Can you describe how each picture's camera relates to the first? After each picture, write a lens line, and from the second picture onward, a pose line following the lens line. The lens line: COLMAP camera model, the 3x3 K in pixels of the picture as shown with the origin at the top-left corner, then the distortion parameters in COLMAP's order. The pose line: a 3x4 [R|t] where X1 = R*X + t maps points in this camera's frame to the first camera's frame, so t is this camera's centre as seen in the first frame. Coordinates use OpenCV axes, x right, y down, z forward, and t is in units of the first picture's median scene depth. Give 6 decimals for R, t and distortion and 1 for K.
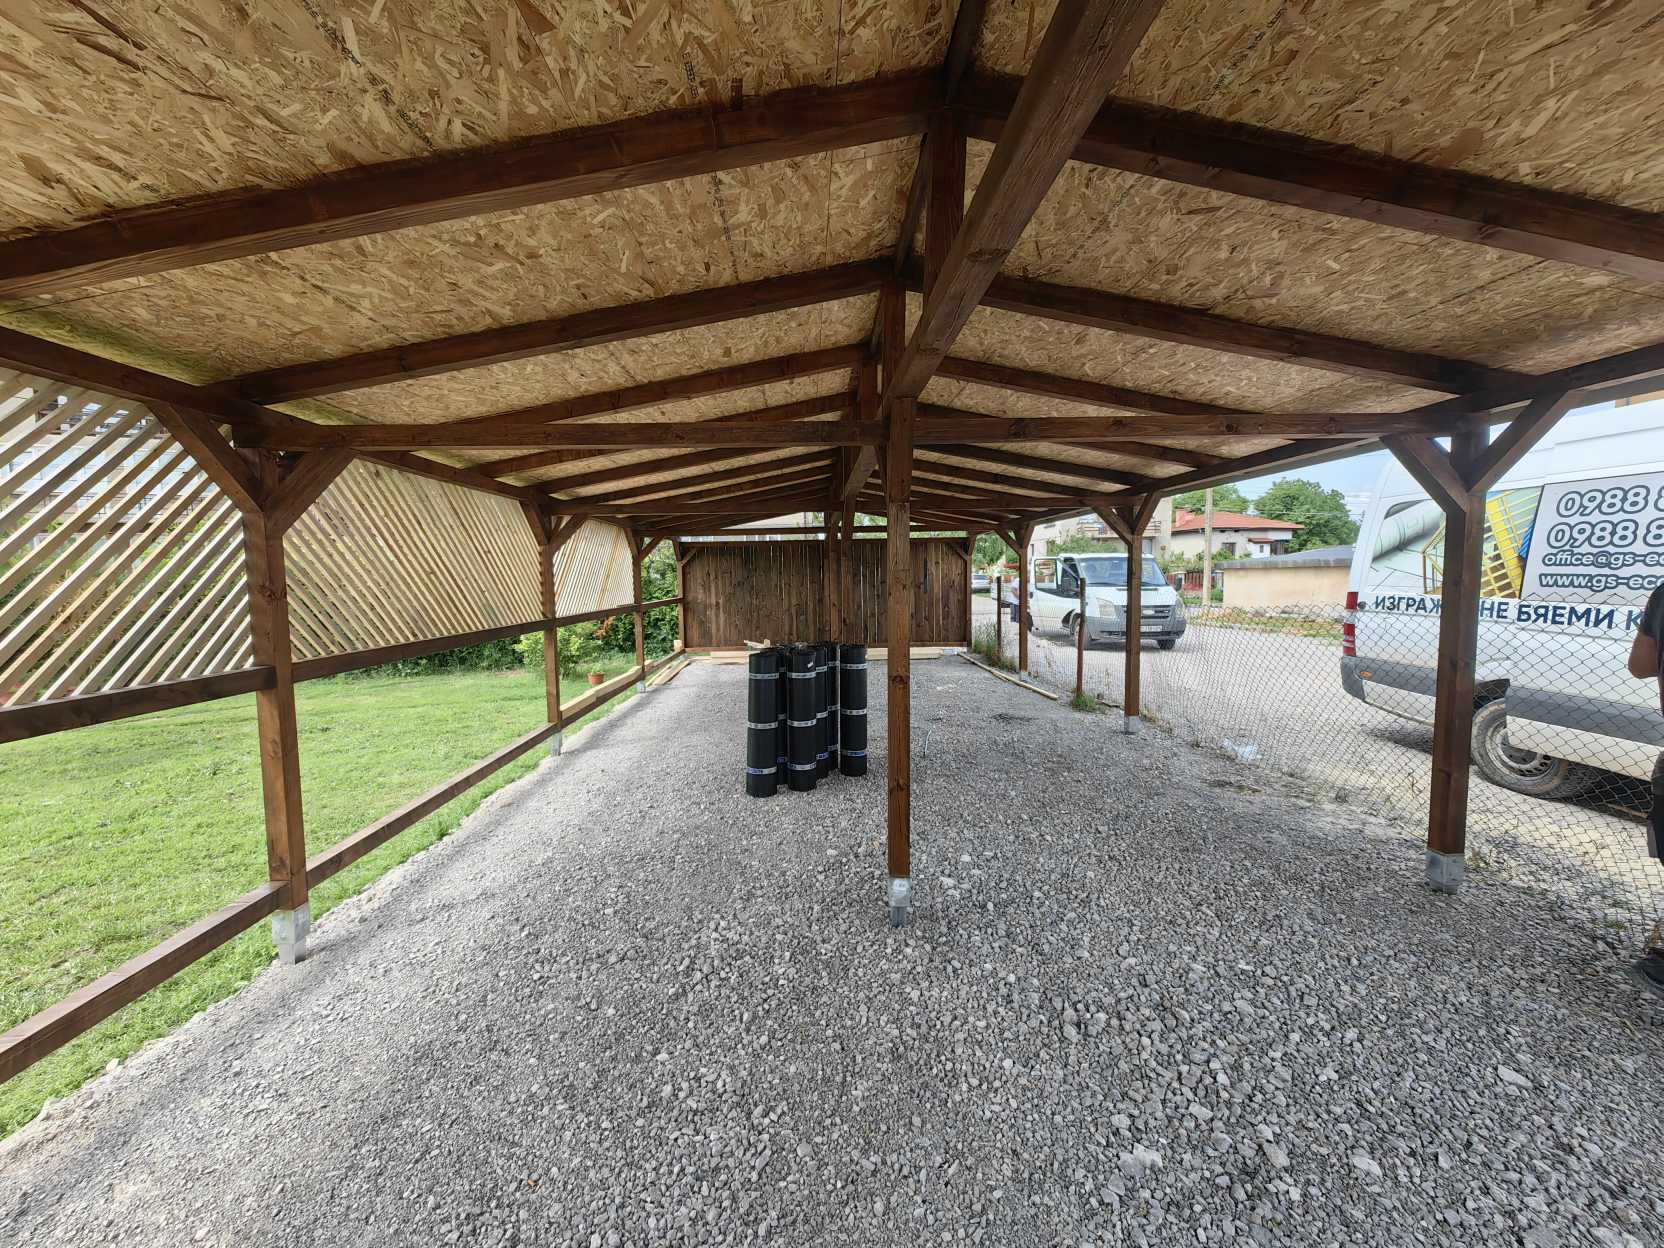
lens RADIAL K [[657.1, 0, 827.7], [0, 657.1, 630.8], [0, 0, 1]] dist [-0.000678, 0.000285]
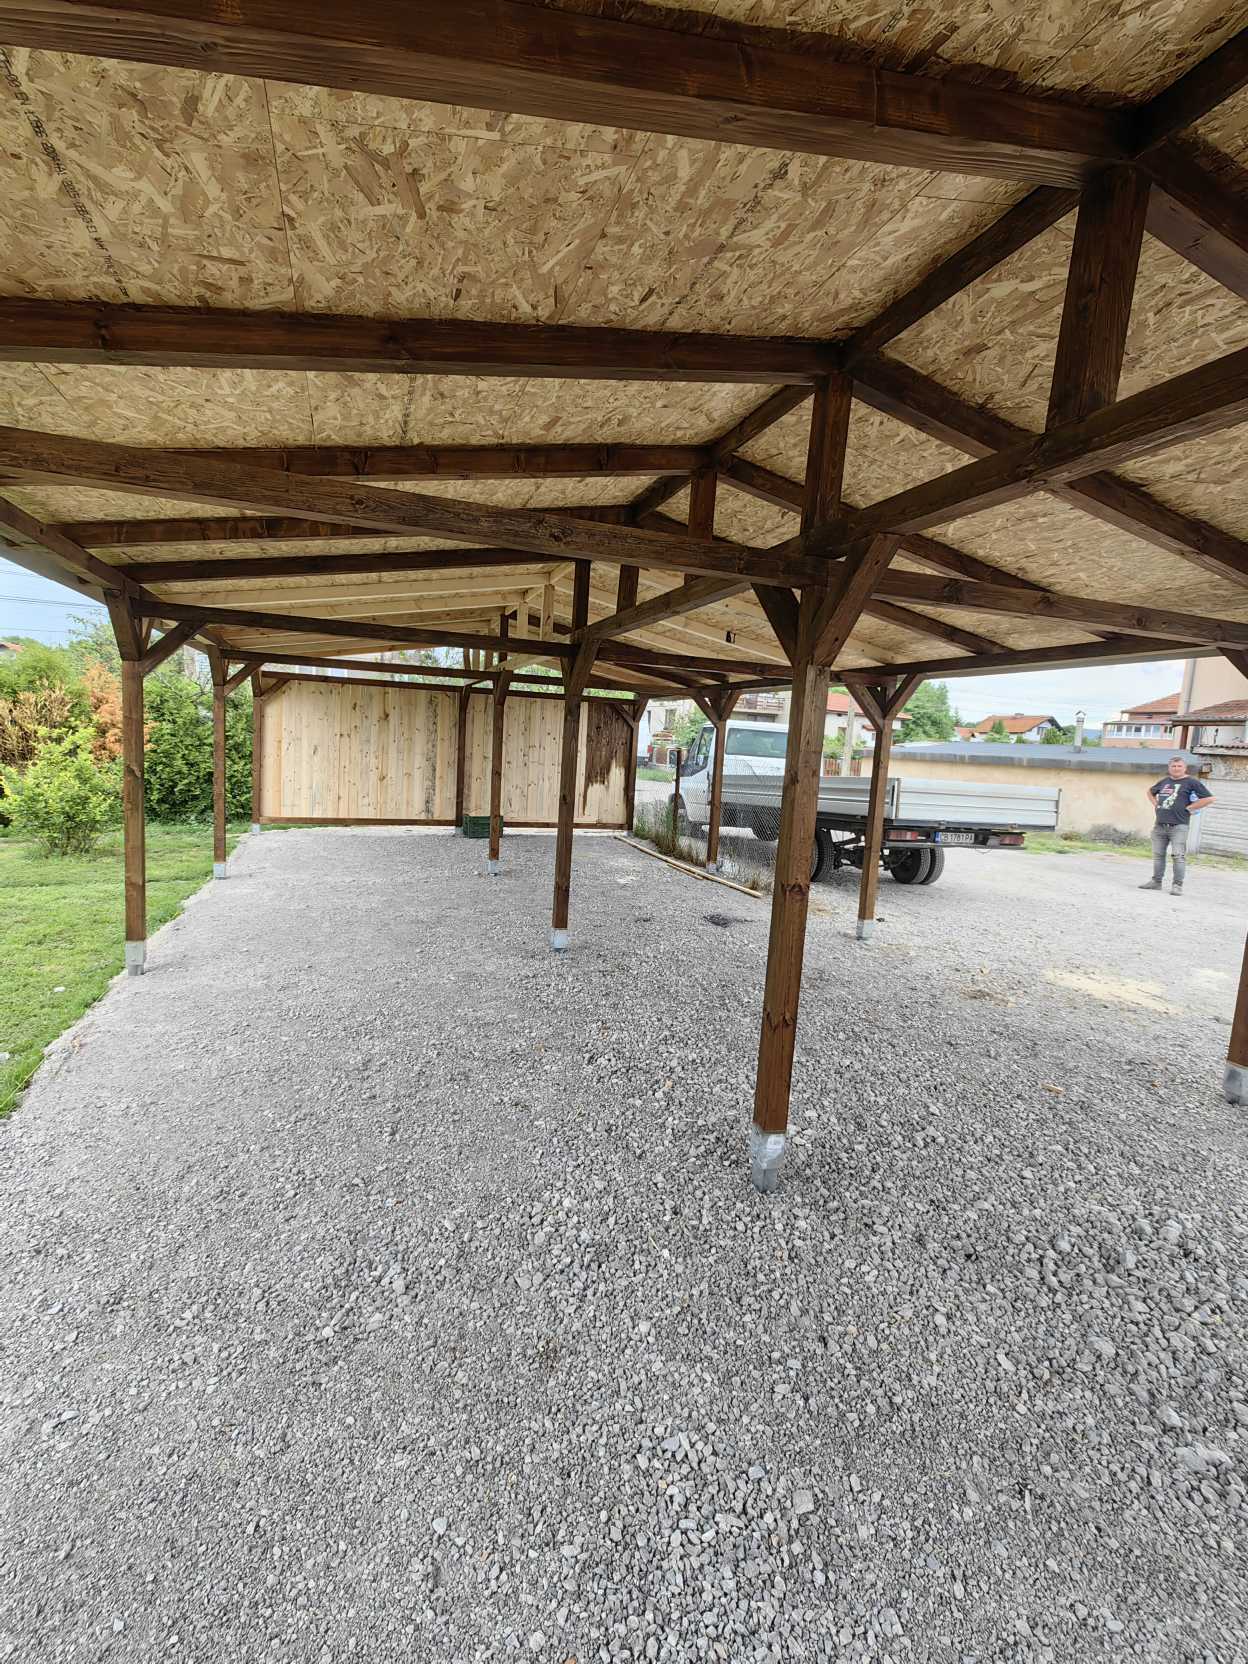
lens RADIAL K [[783.0, 0, 620.2], [0, 783.0, 840.9], [0, 0, 1]] dist [-0.000040, -0.000270]
pose [[0.949837, 0.036038, 0.310661, -0.367672], [-0.051624, 0.997779, 0.042095, -0.012806], [-0.308455, -0.056021, 0.949588, 0.161034]]
